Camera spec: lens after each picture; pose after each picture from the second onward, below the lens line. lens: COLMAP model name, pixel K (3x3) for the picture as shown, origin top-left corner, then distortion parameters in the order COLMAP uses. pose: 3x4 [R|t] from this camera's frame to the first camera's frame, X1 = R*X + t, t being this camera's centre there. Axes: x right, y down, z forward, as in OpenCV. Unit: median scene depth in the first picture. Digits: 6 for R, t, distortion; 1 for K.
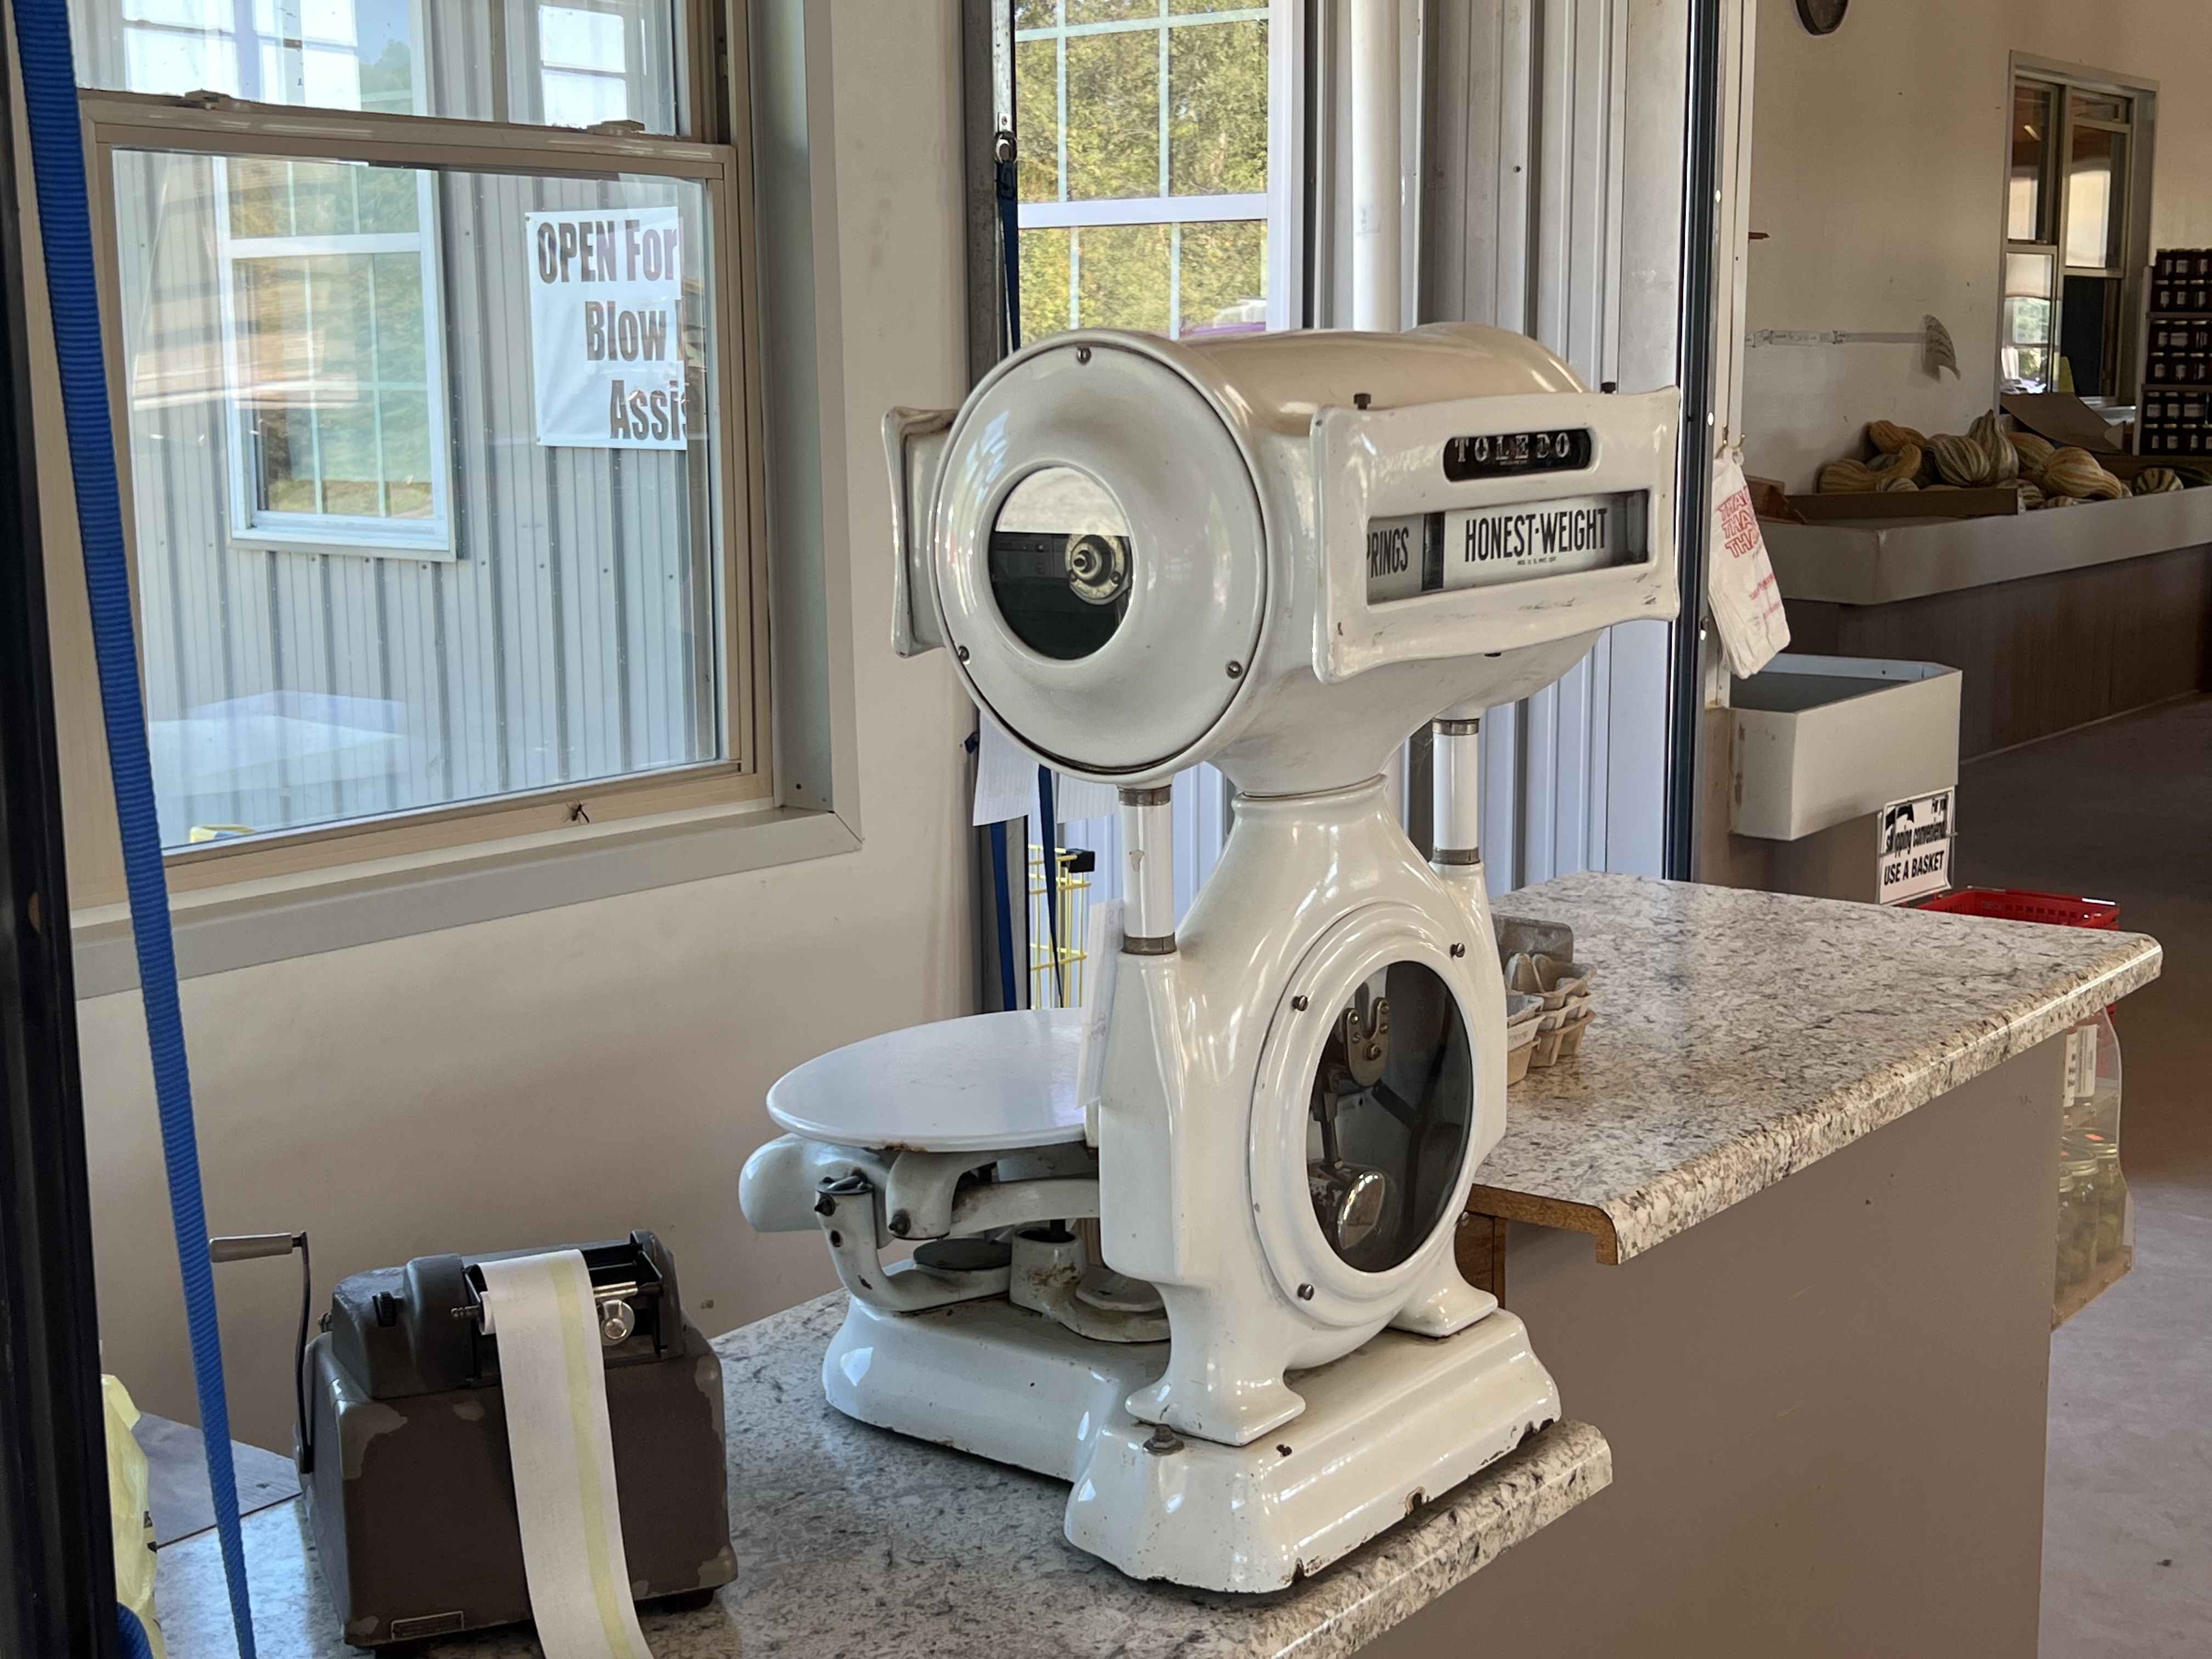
lens RADIAL K [[2872.8, 0, 1100.6], [0, 2872.8, 831.0], [0, 0, 1]] dist [0.093733, 0.000000]
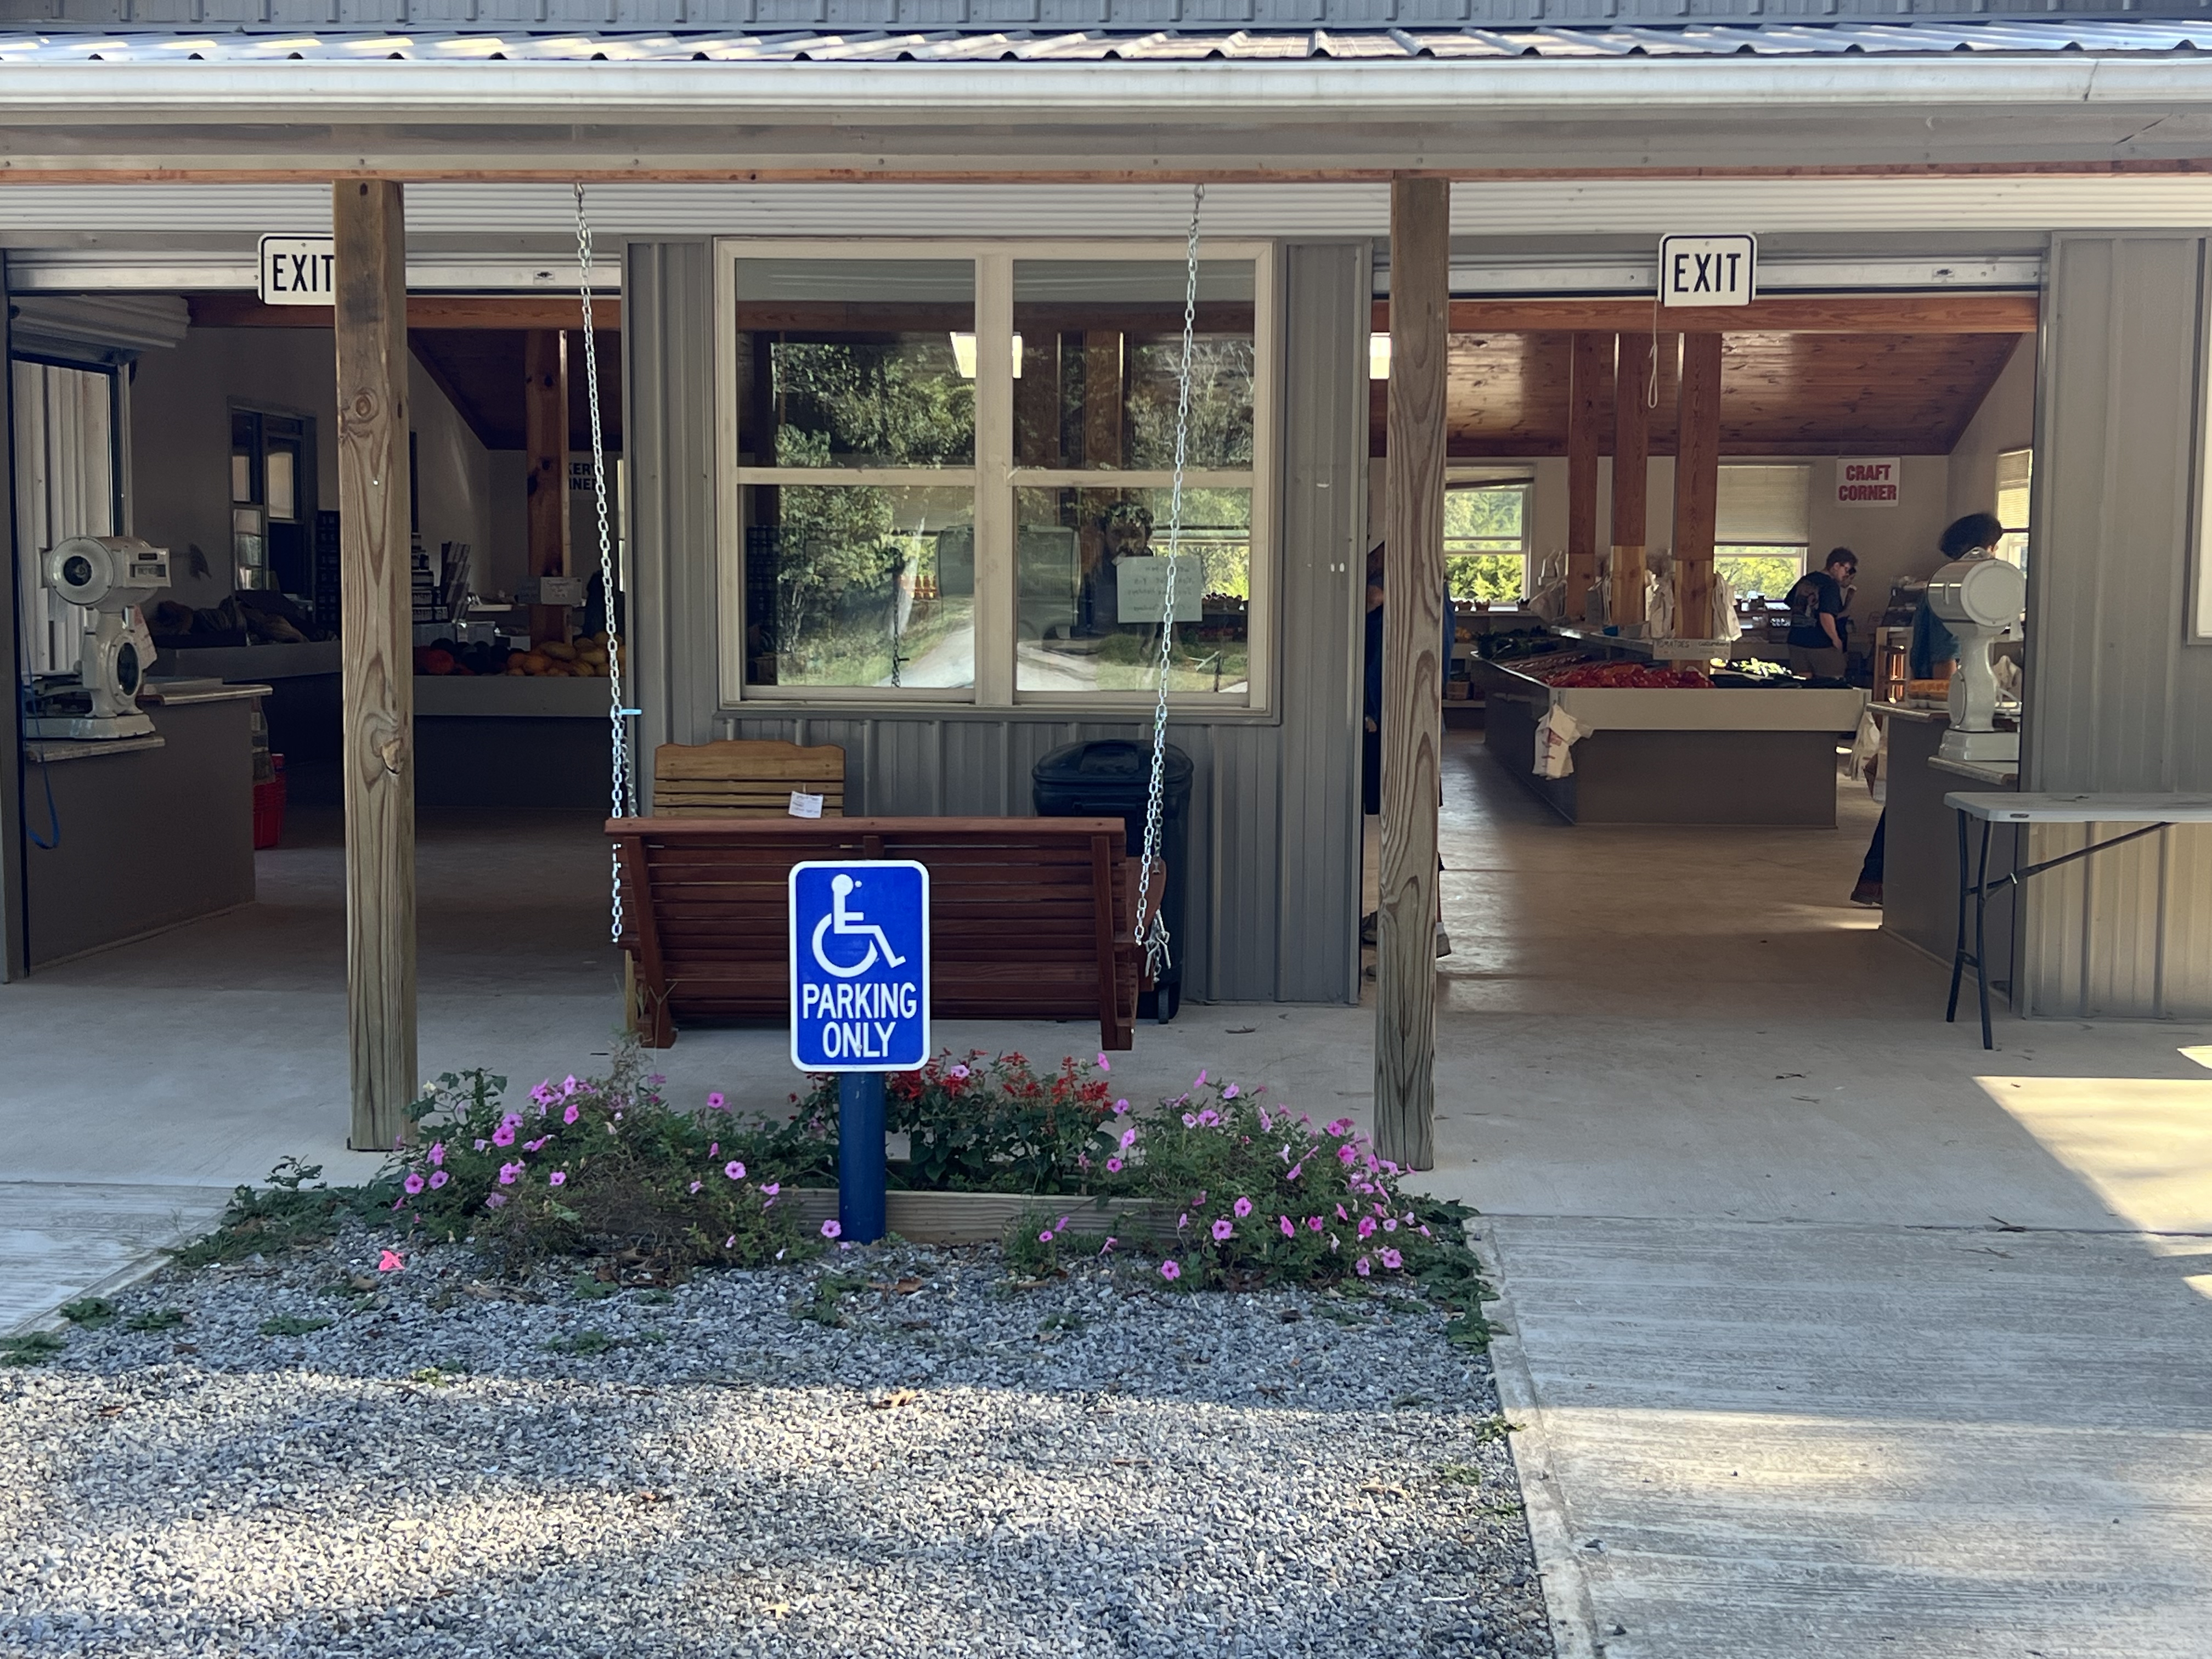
lens RADIAL K [[2872.8, 0, 1103.3], [0, 2872.8, 833.7], [0, 0, 1]] dist [0.093733, 0.000000]
pose [[0.834692, -0.039209, 0.549319, -0.227782], [0.081988, 0.995194, -0.053547, 0.138438], [-0.544579, 0.089733, 0.833895, -0.757605]]
